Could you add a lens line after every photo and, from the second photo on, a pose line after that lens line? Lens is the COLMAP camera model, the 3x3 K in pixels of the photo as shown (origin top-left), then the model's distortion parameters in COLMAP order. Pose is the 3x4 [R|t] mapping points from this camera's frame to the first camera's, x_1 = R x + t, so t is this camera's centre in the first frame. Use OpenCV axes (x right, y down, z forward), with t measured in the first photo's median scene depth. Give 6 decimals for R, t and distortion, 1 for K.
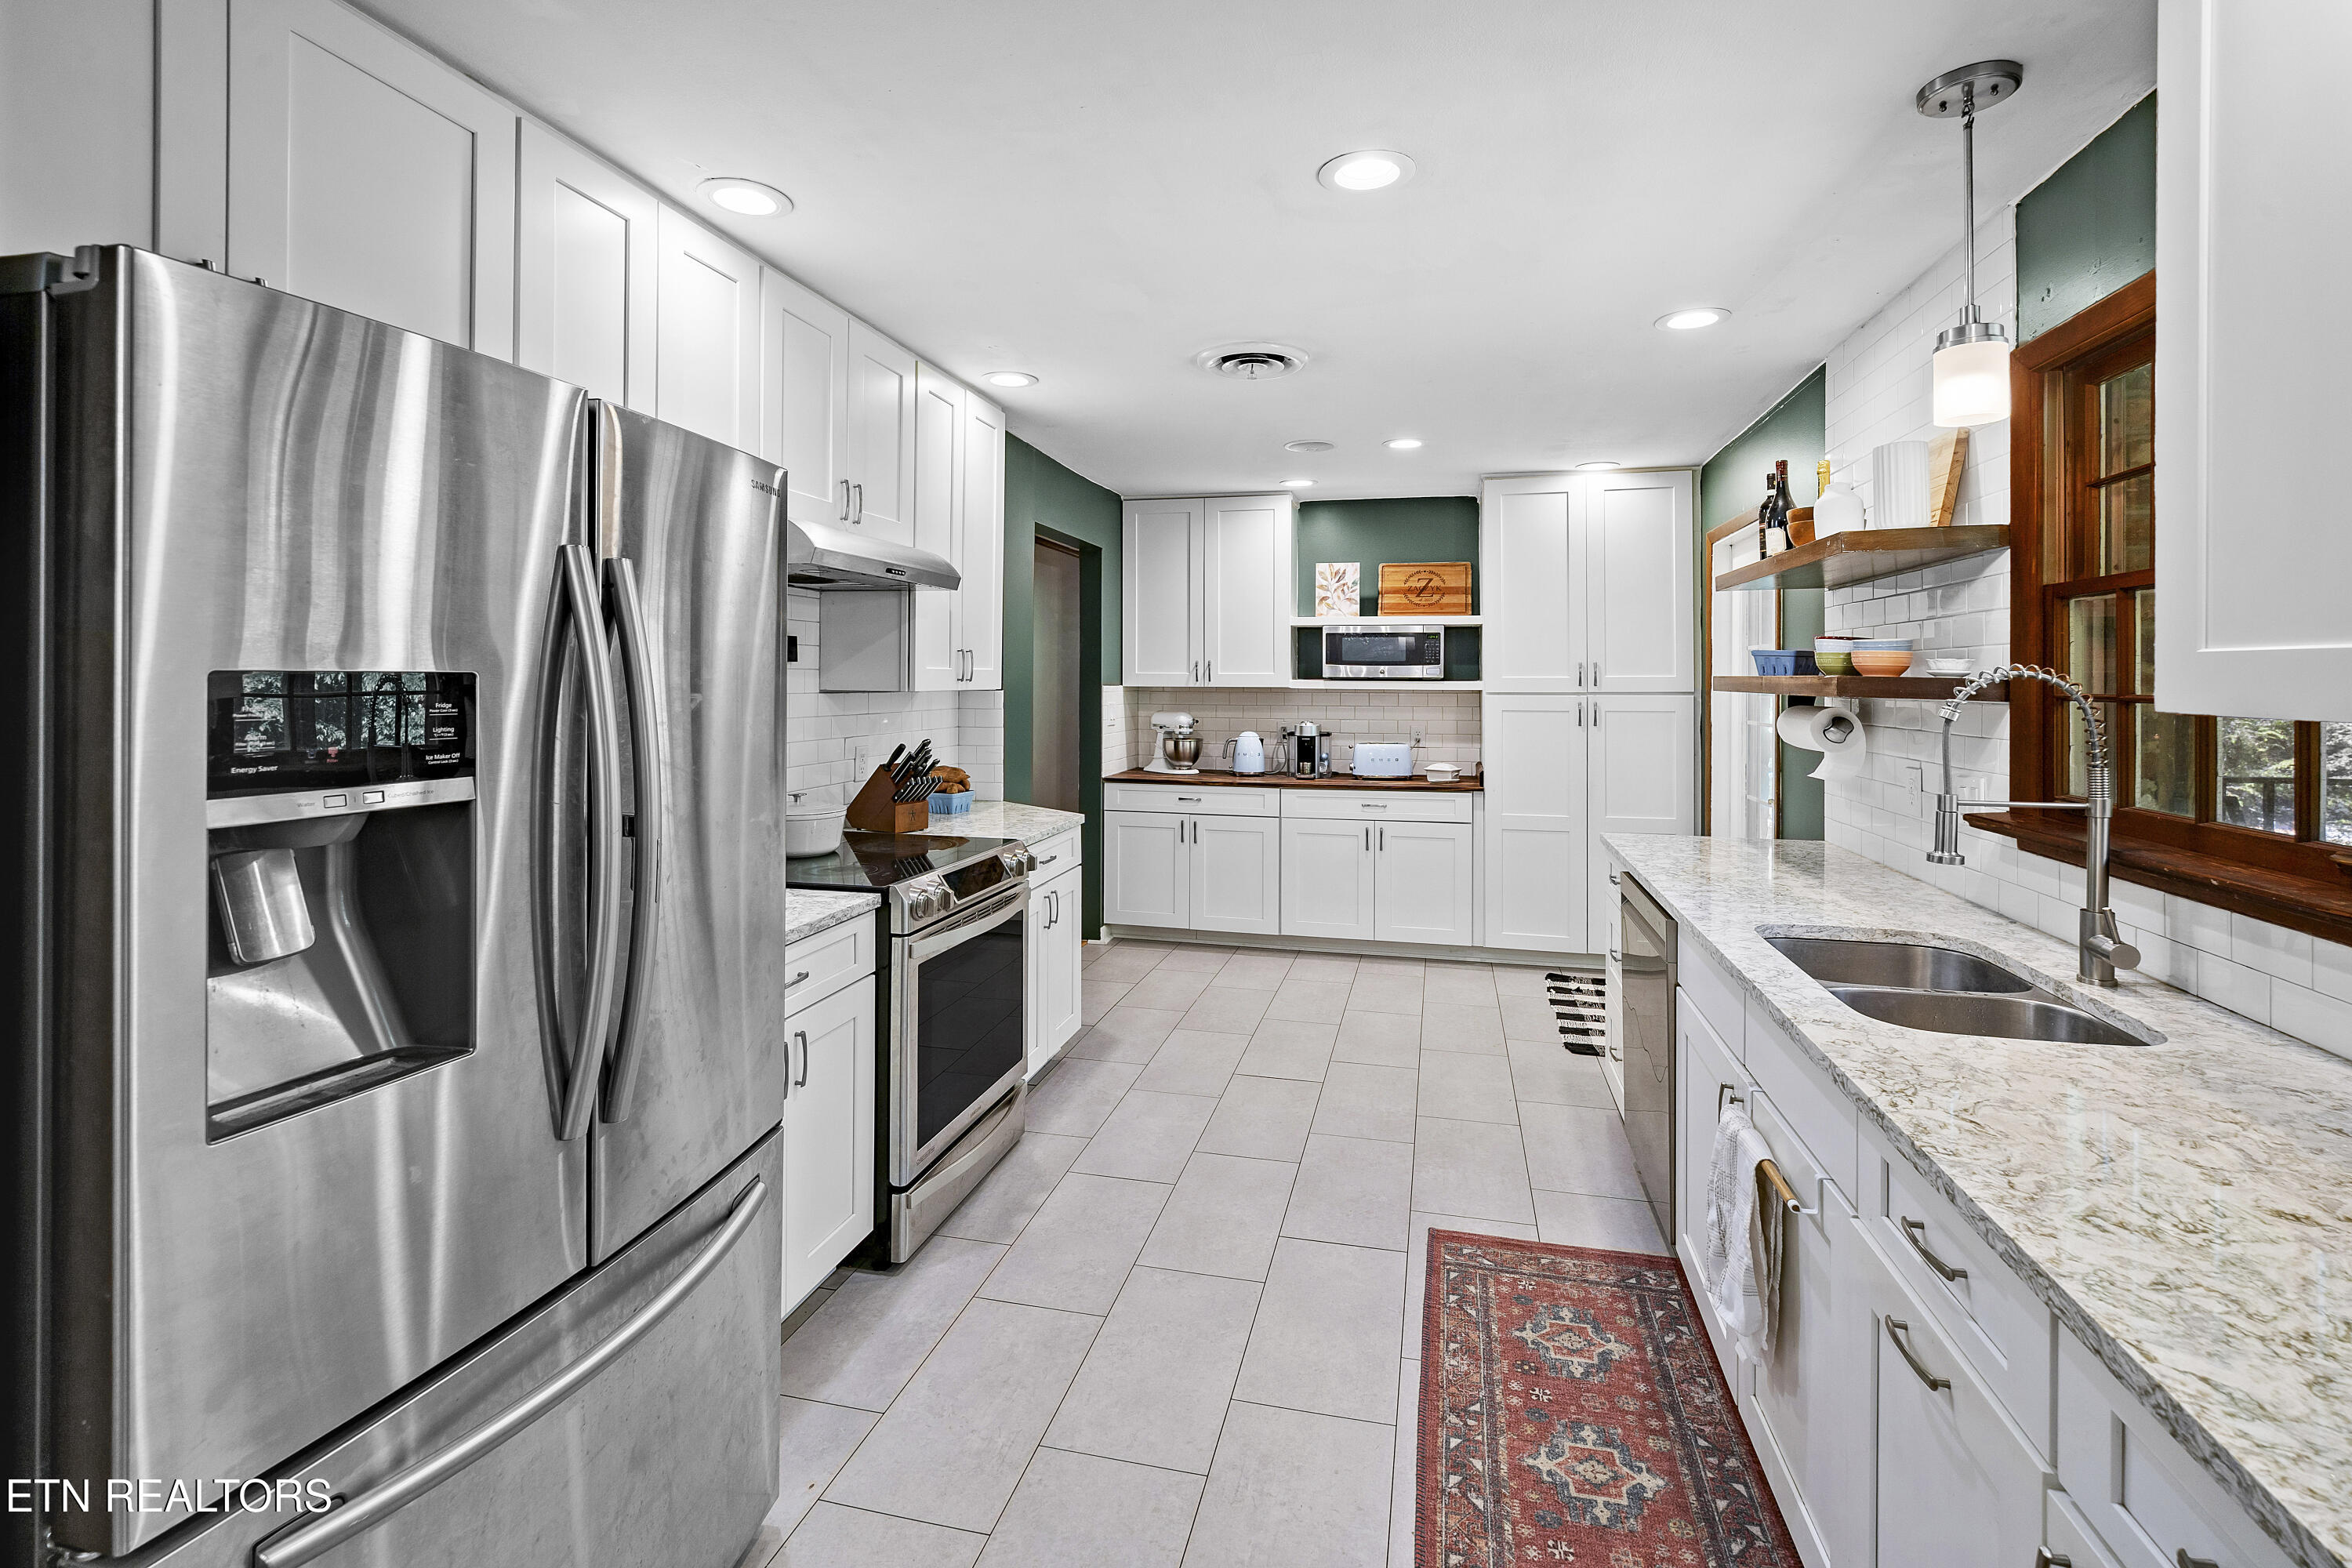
lens RADIAL K [[1085.0, 0, 1178.5], [0, 1085.0, 680.2], [0, 0, 1]] dist [-0.000854, -0.000058]
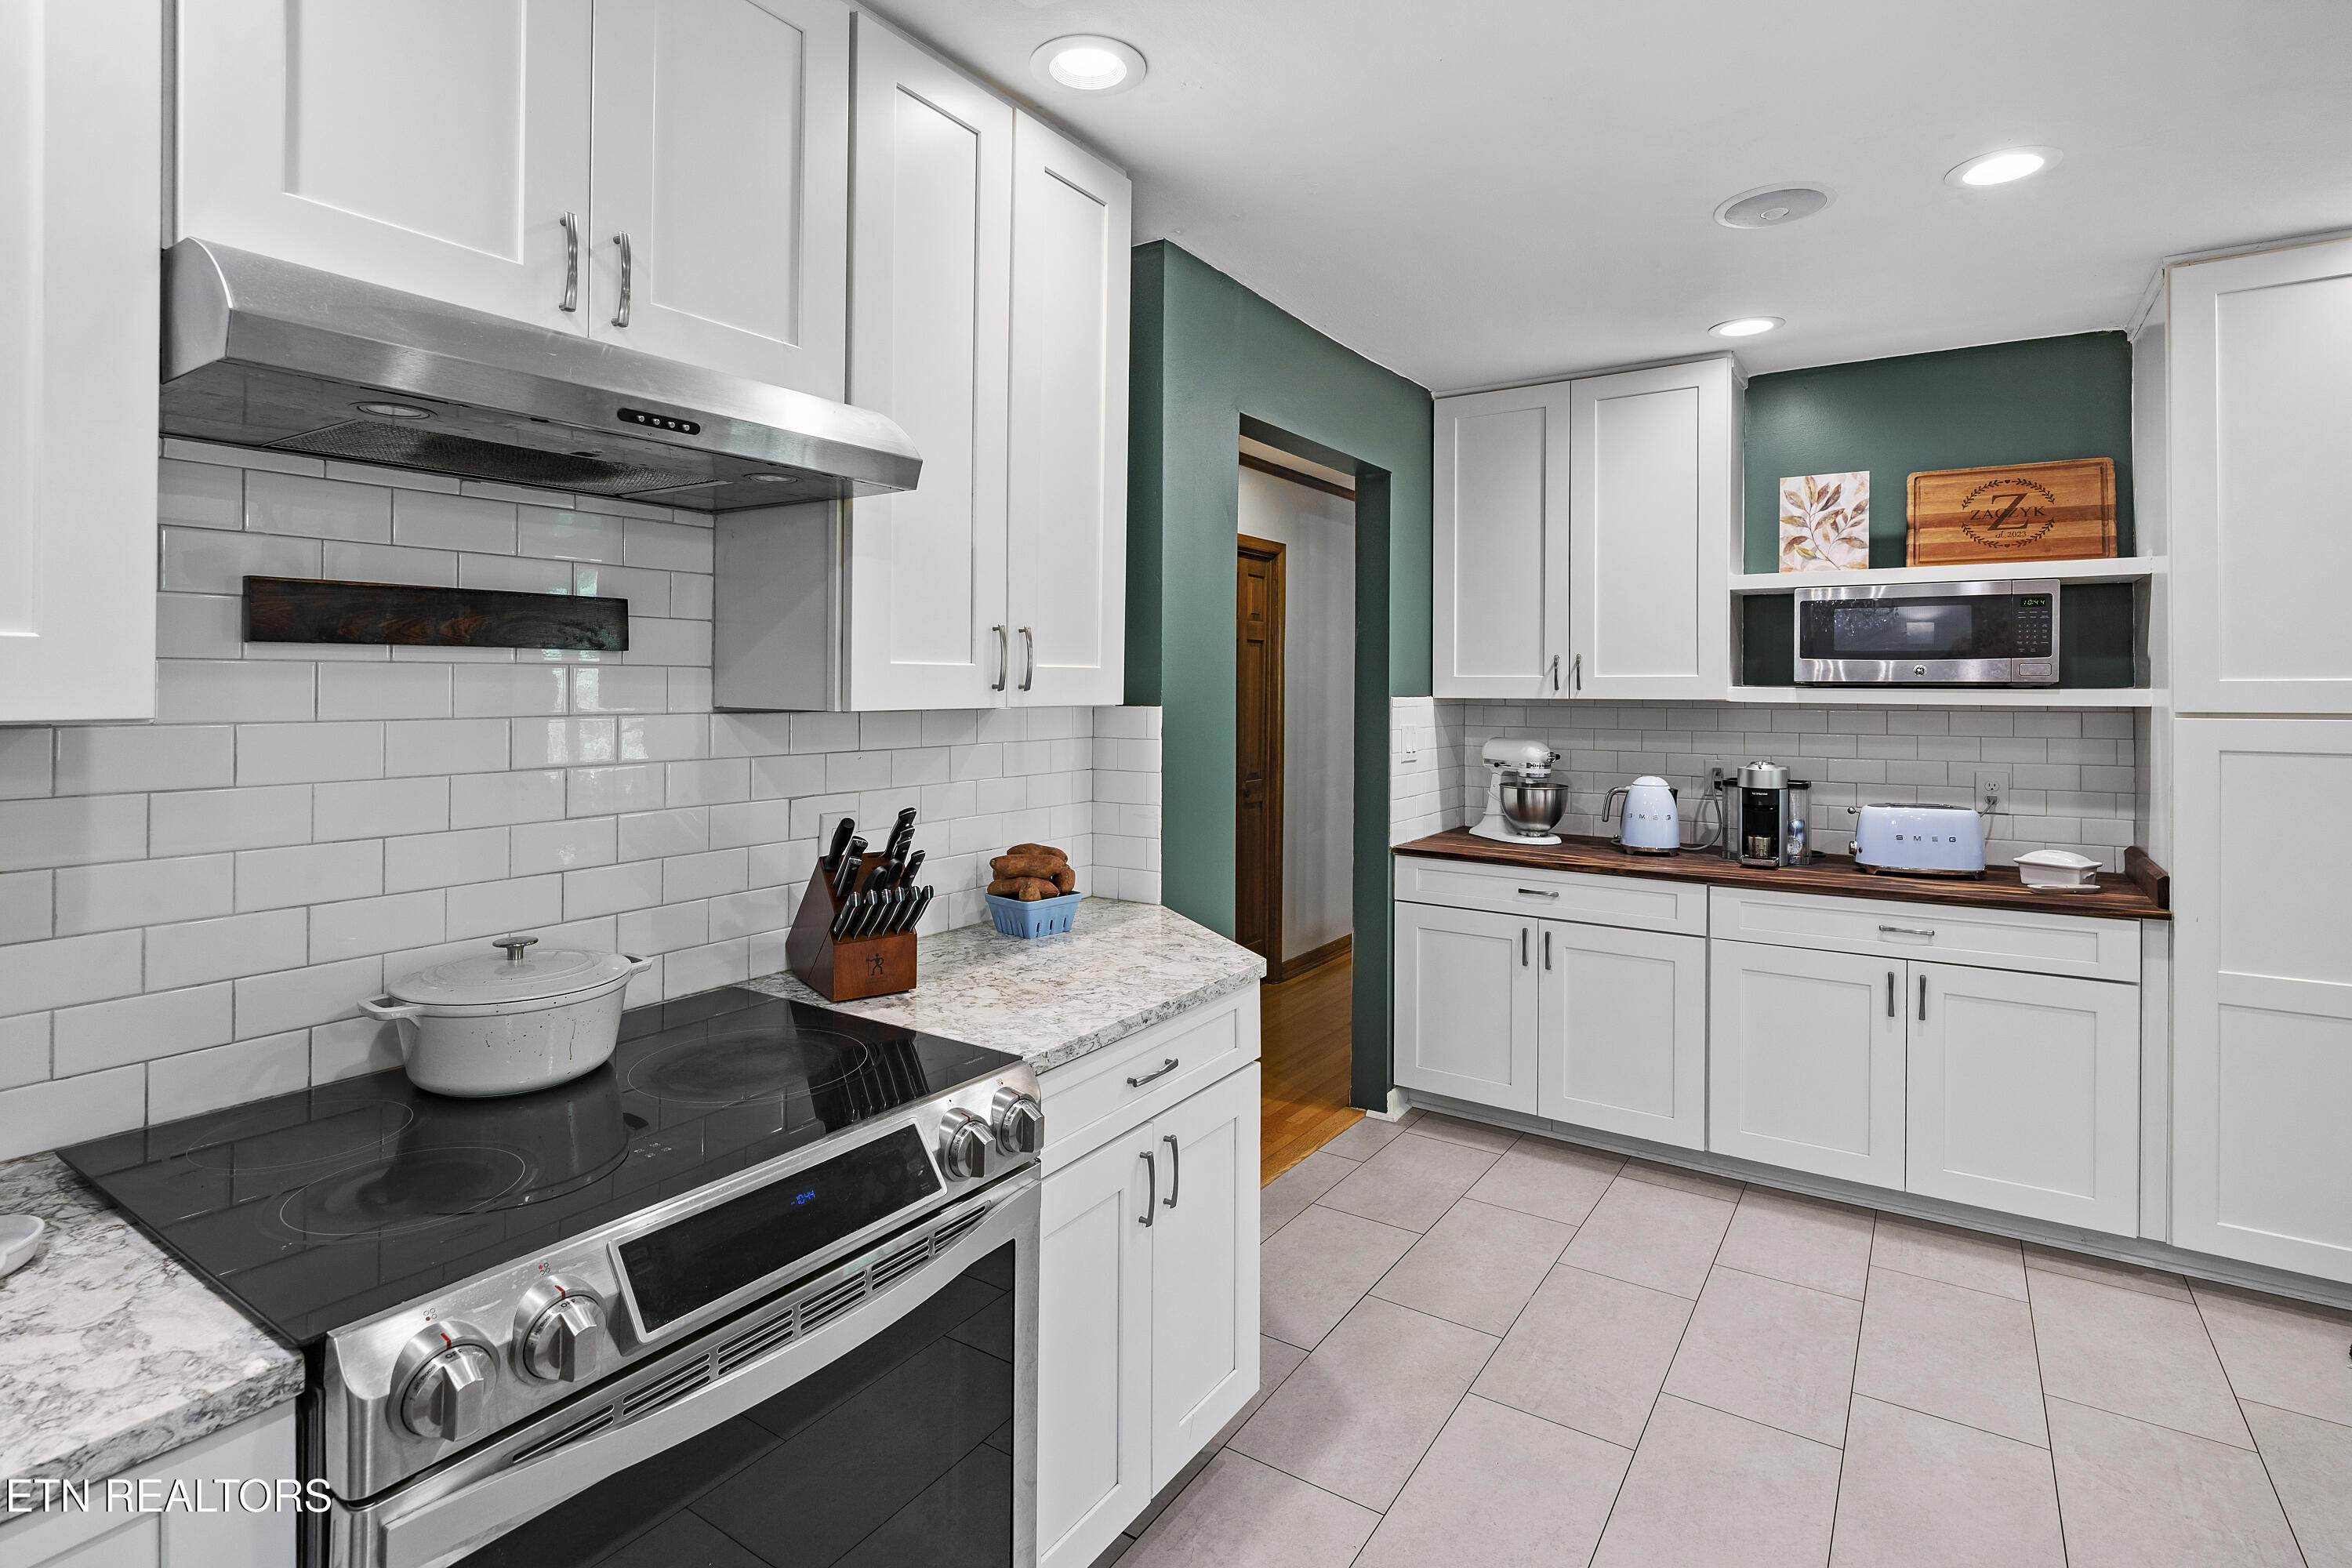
lens RADIAL K [[1167.6, 0, 1181.7], [0, 1167.6, 697.7], [0, 0, 1]] dist [-0.003992, -0.002087]
pose [[0.942872, 0.000418, -0.333156, 0.037225], [0.001923, 0.999976, 0.006697, 0.000782], [0.333151, -0.006955, 0.942848, 0.338339]]
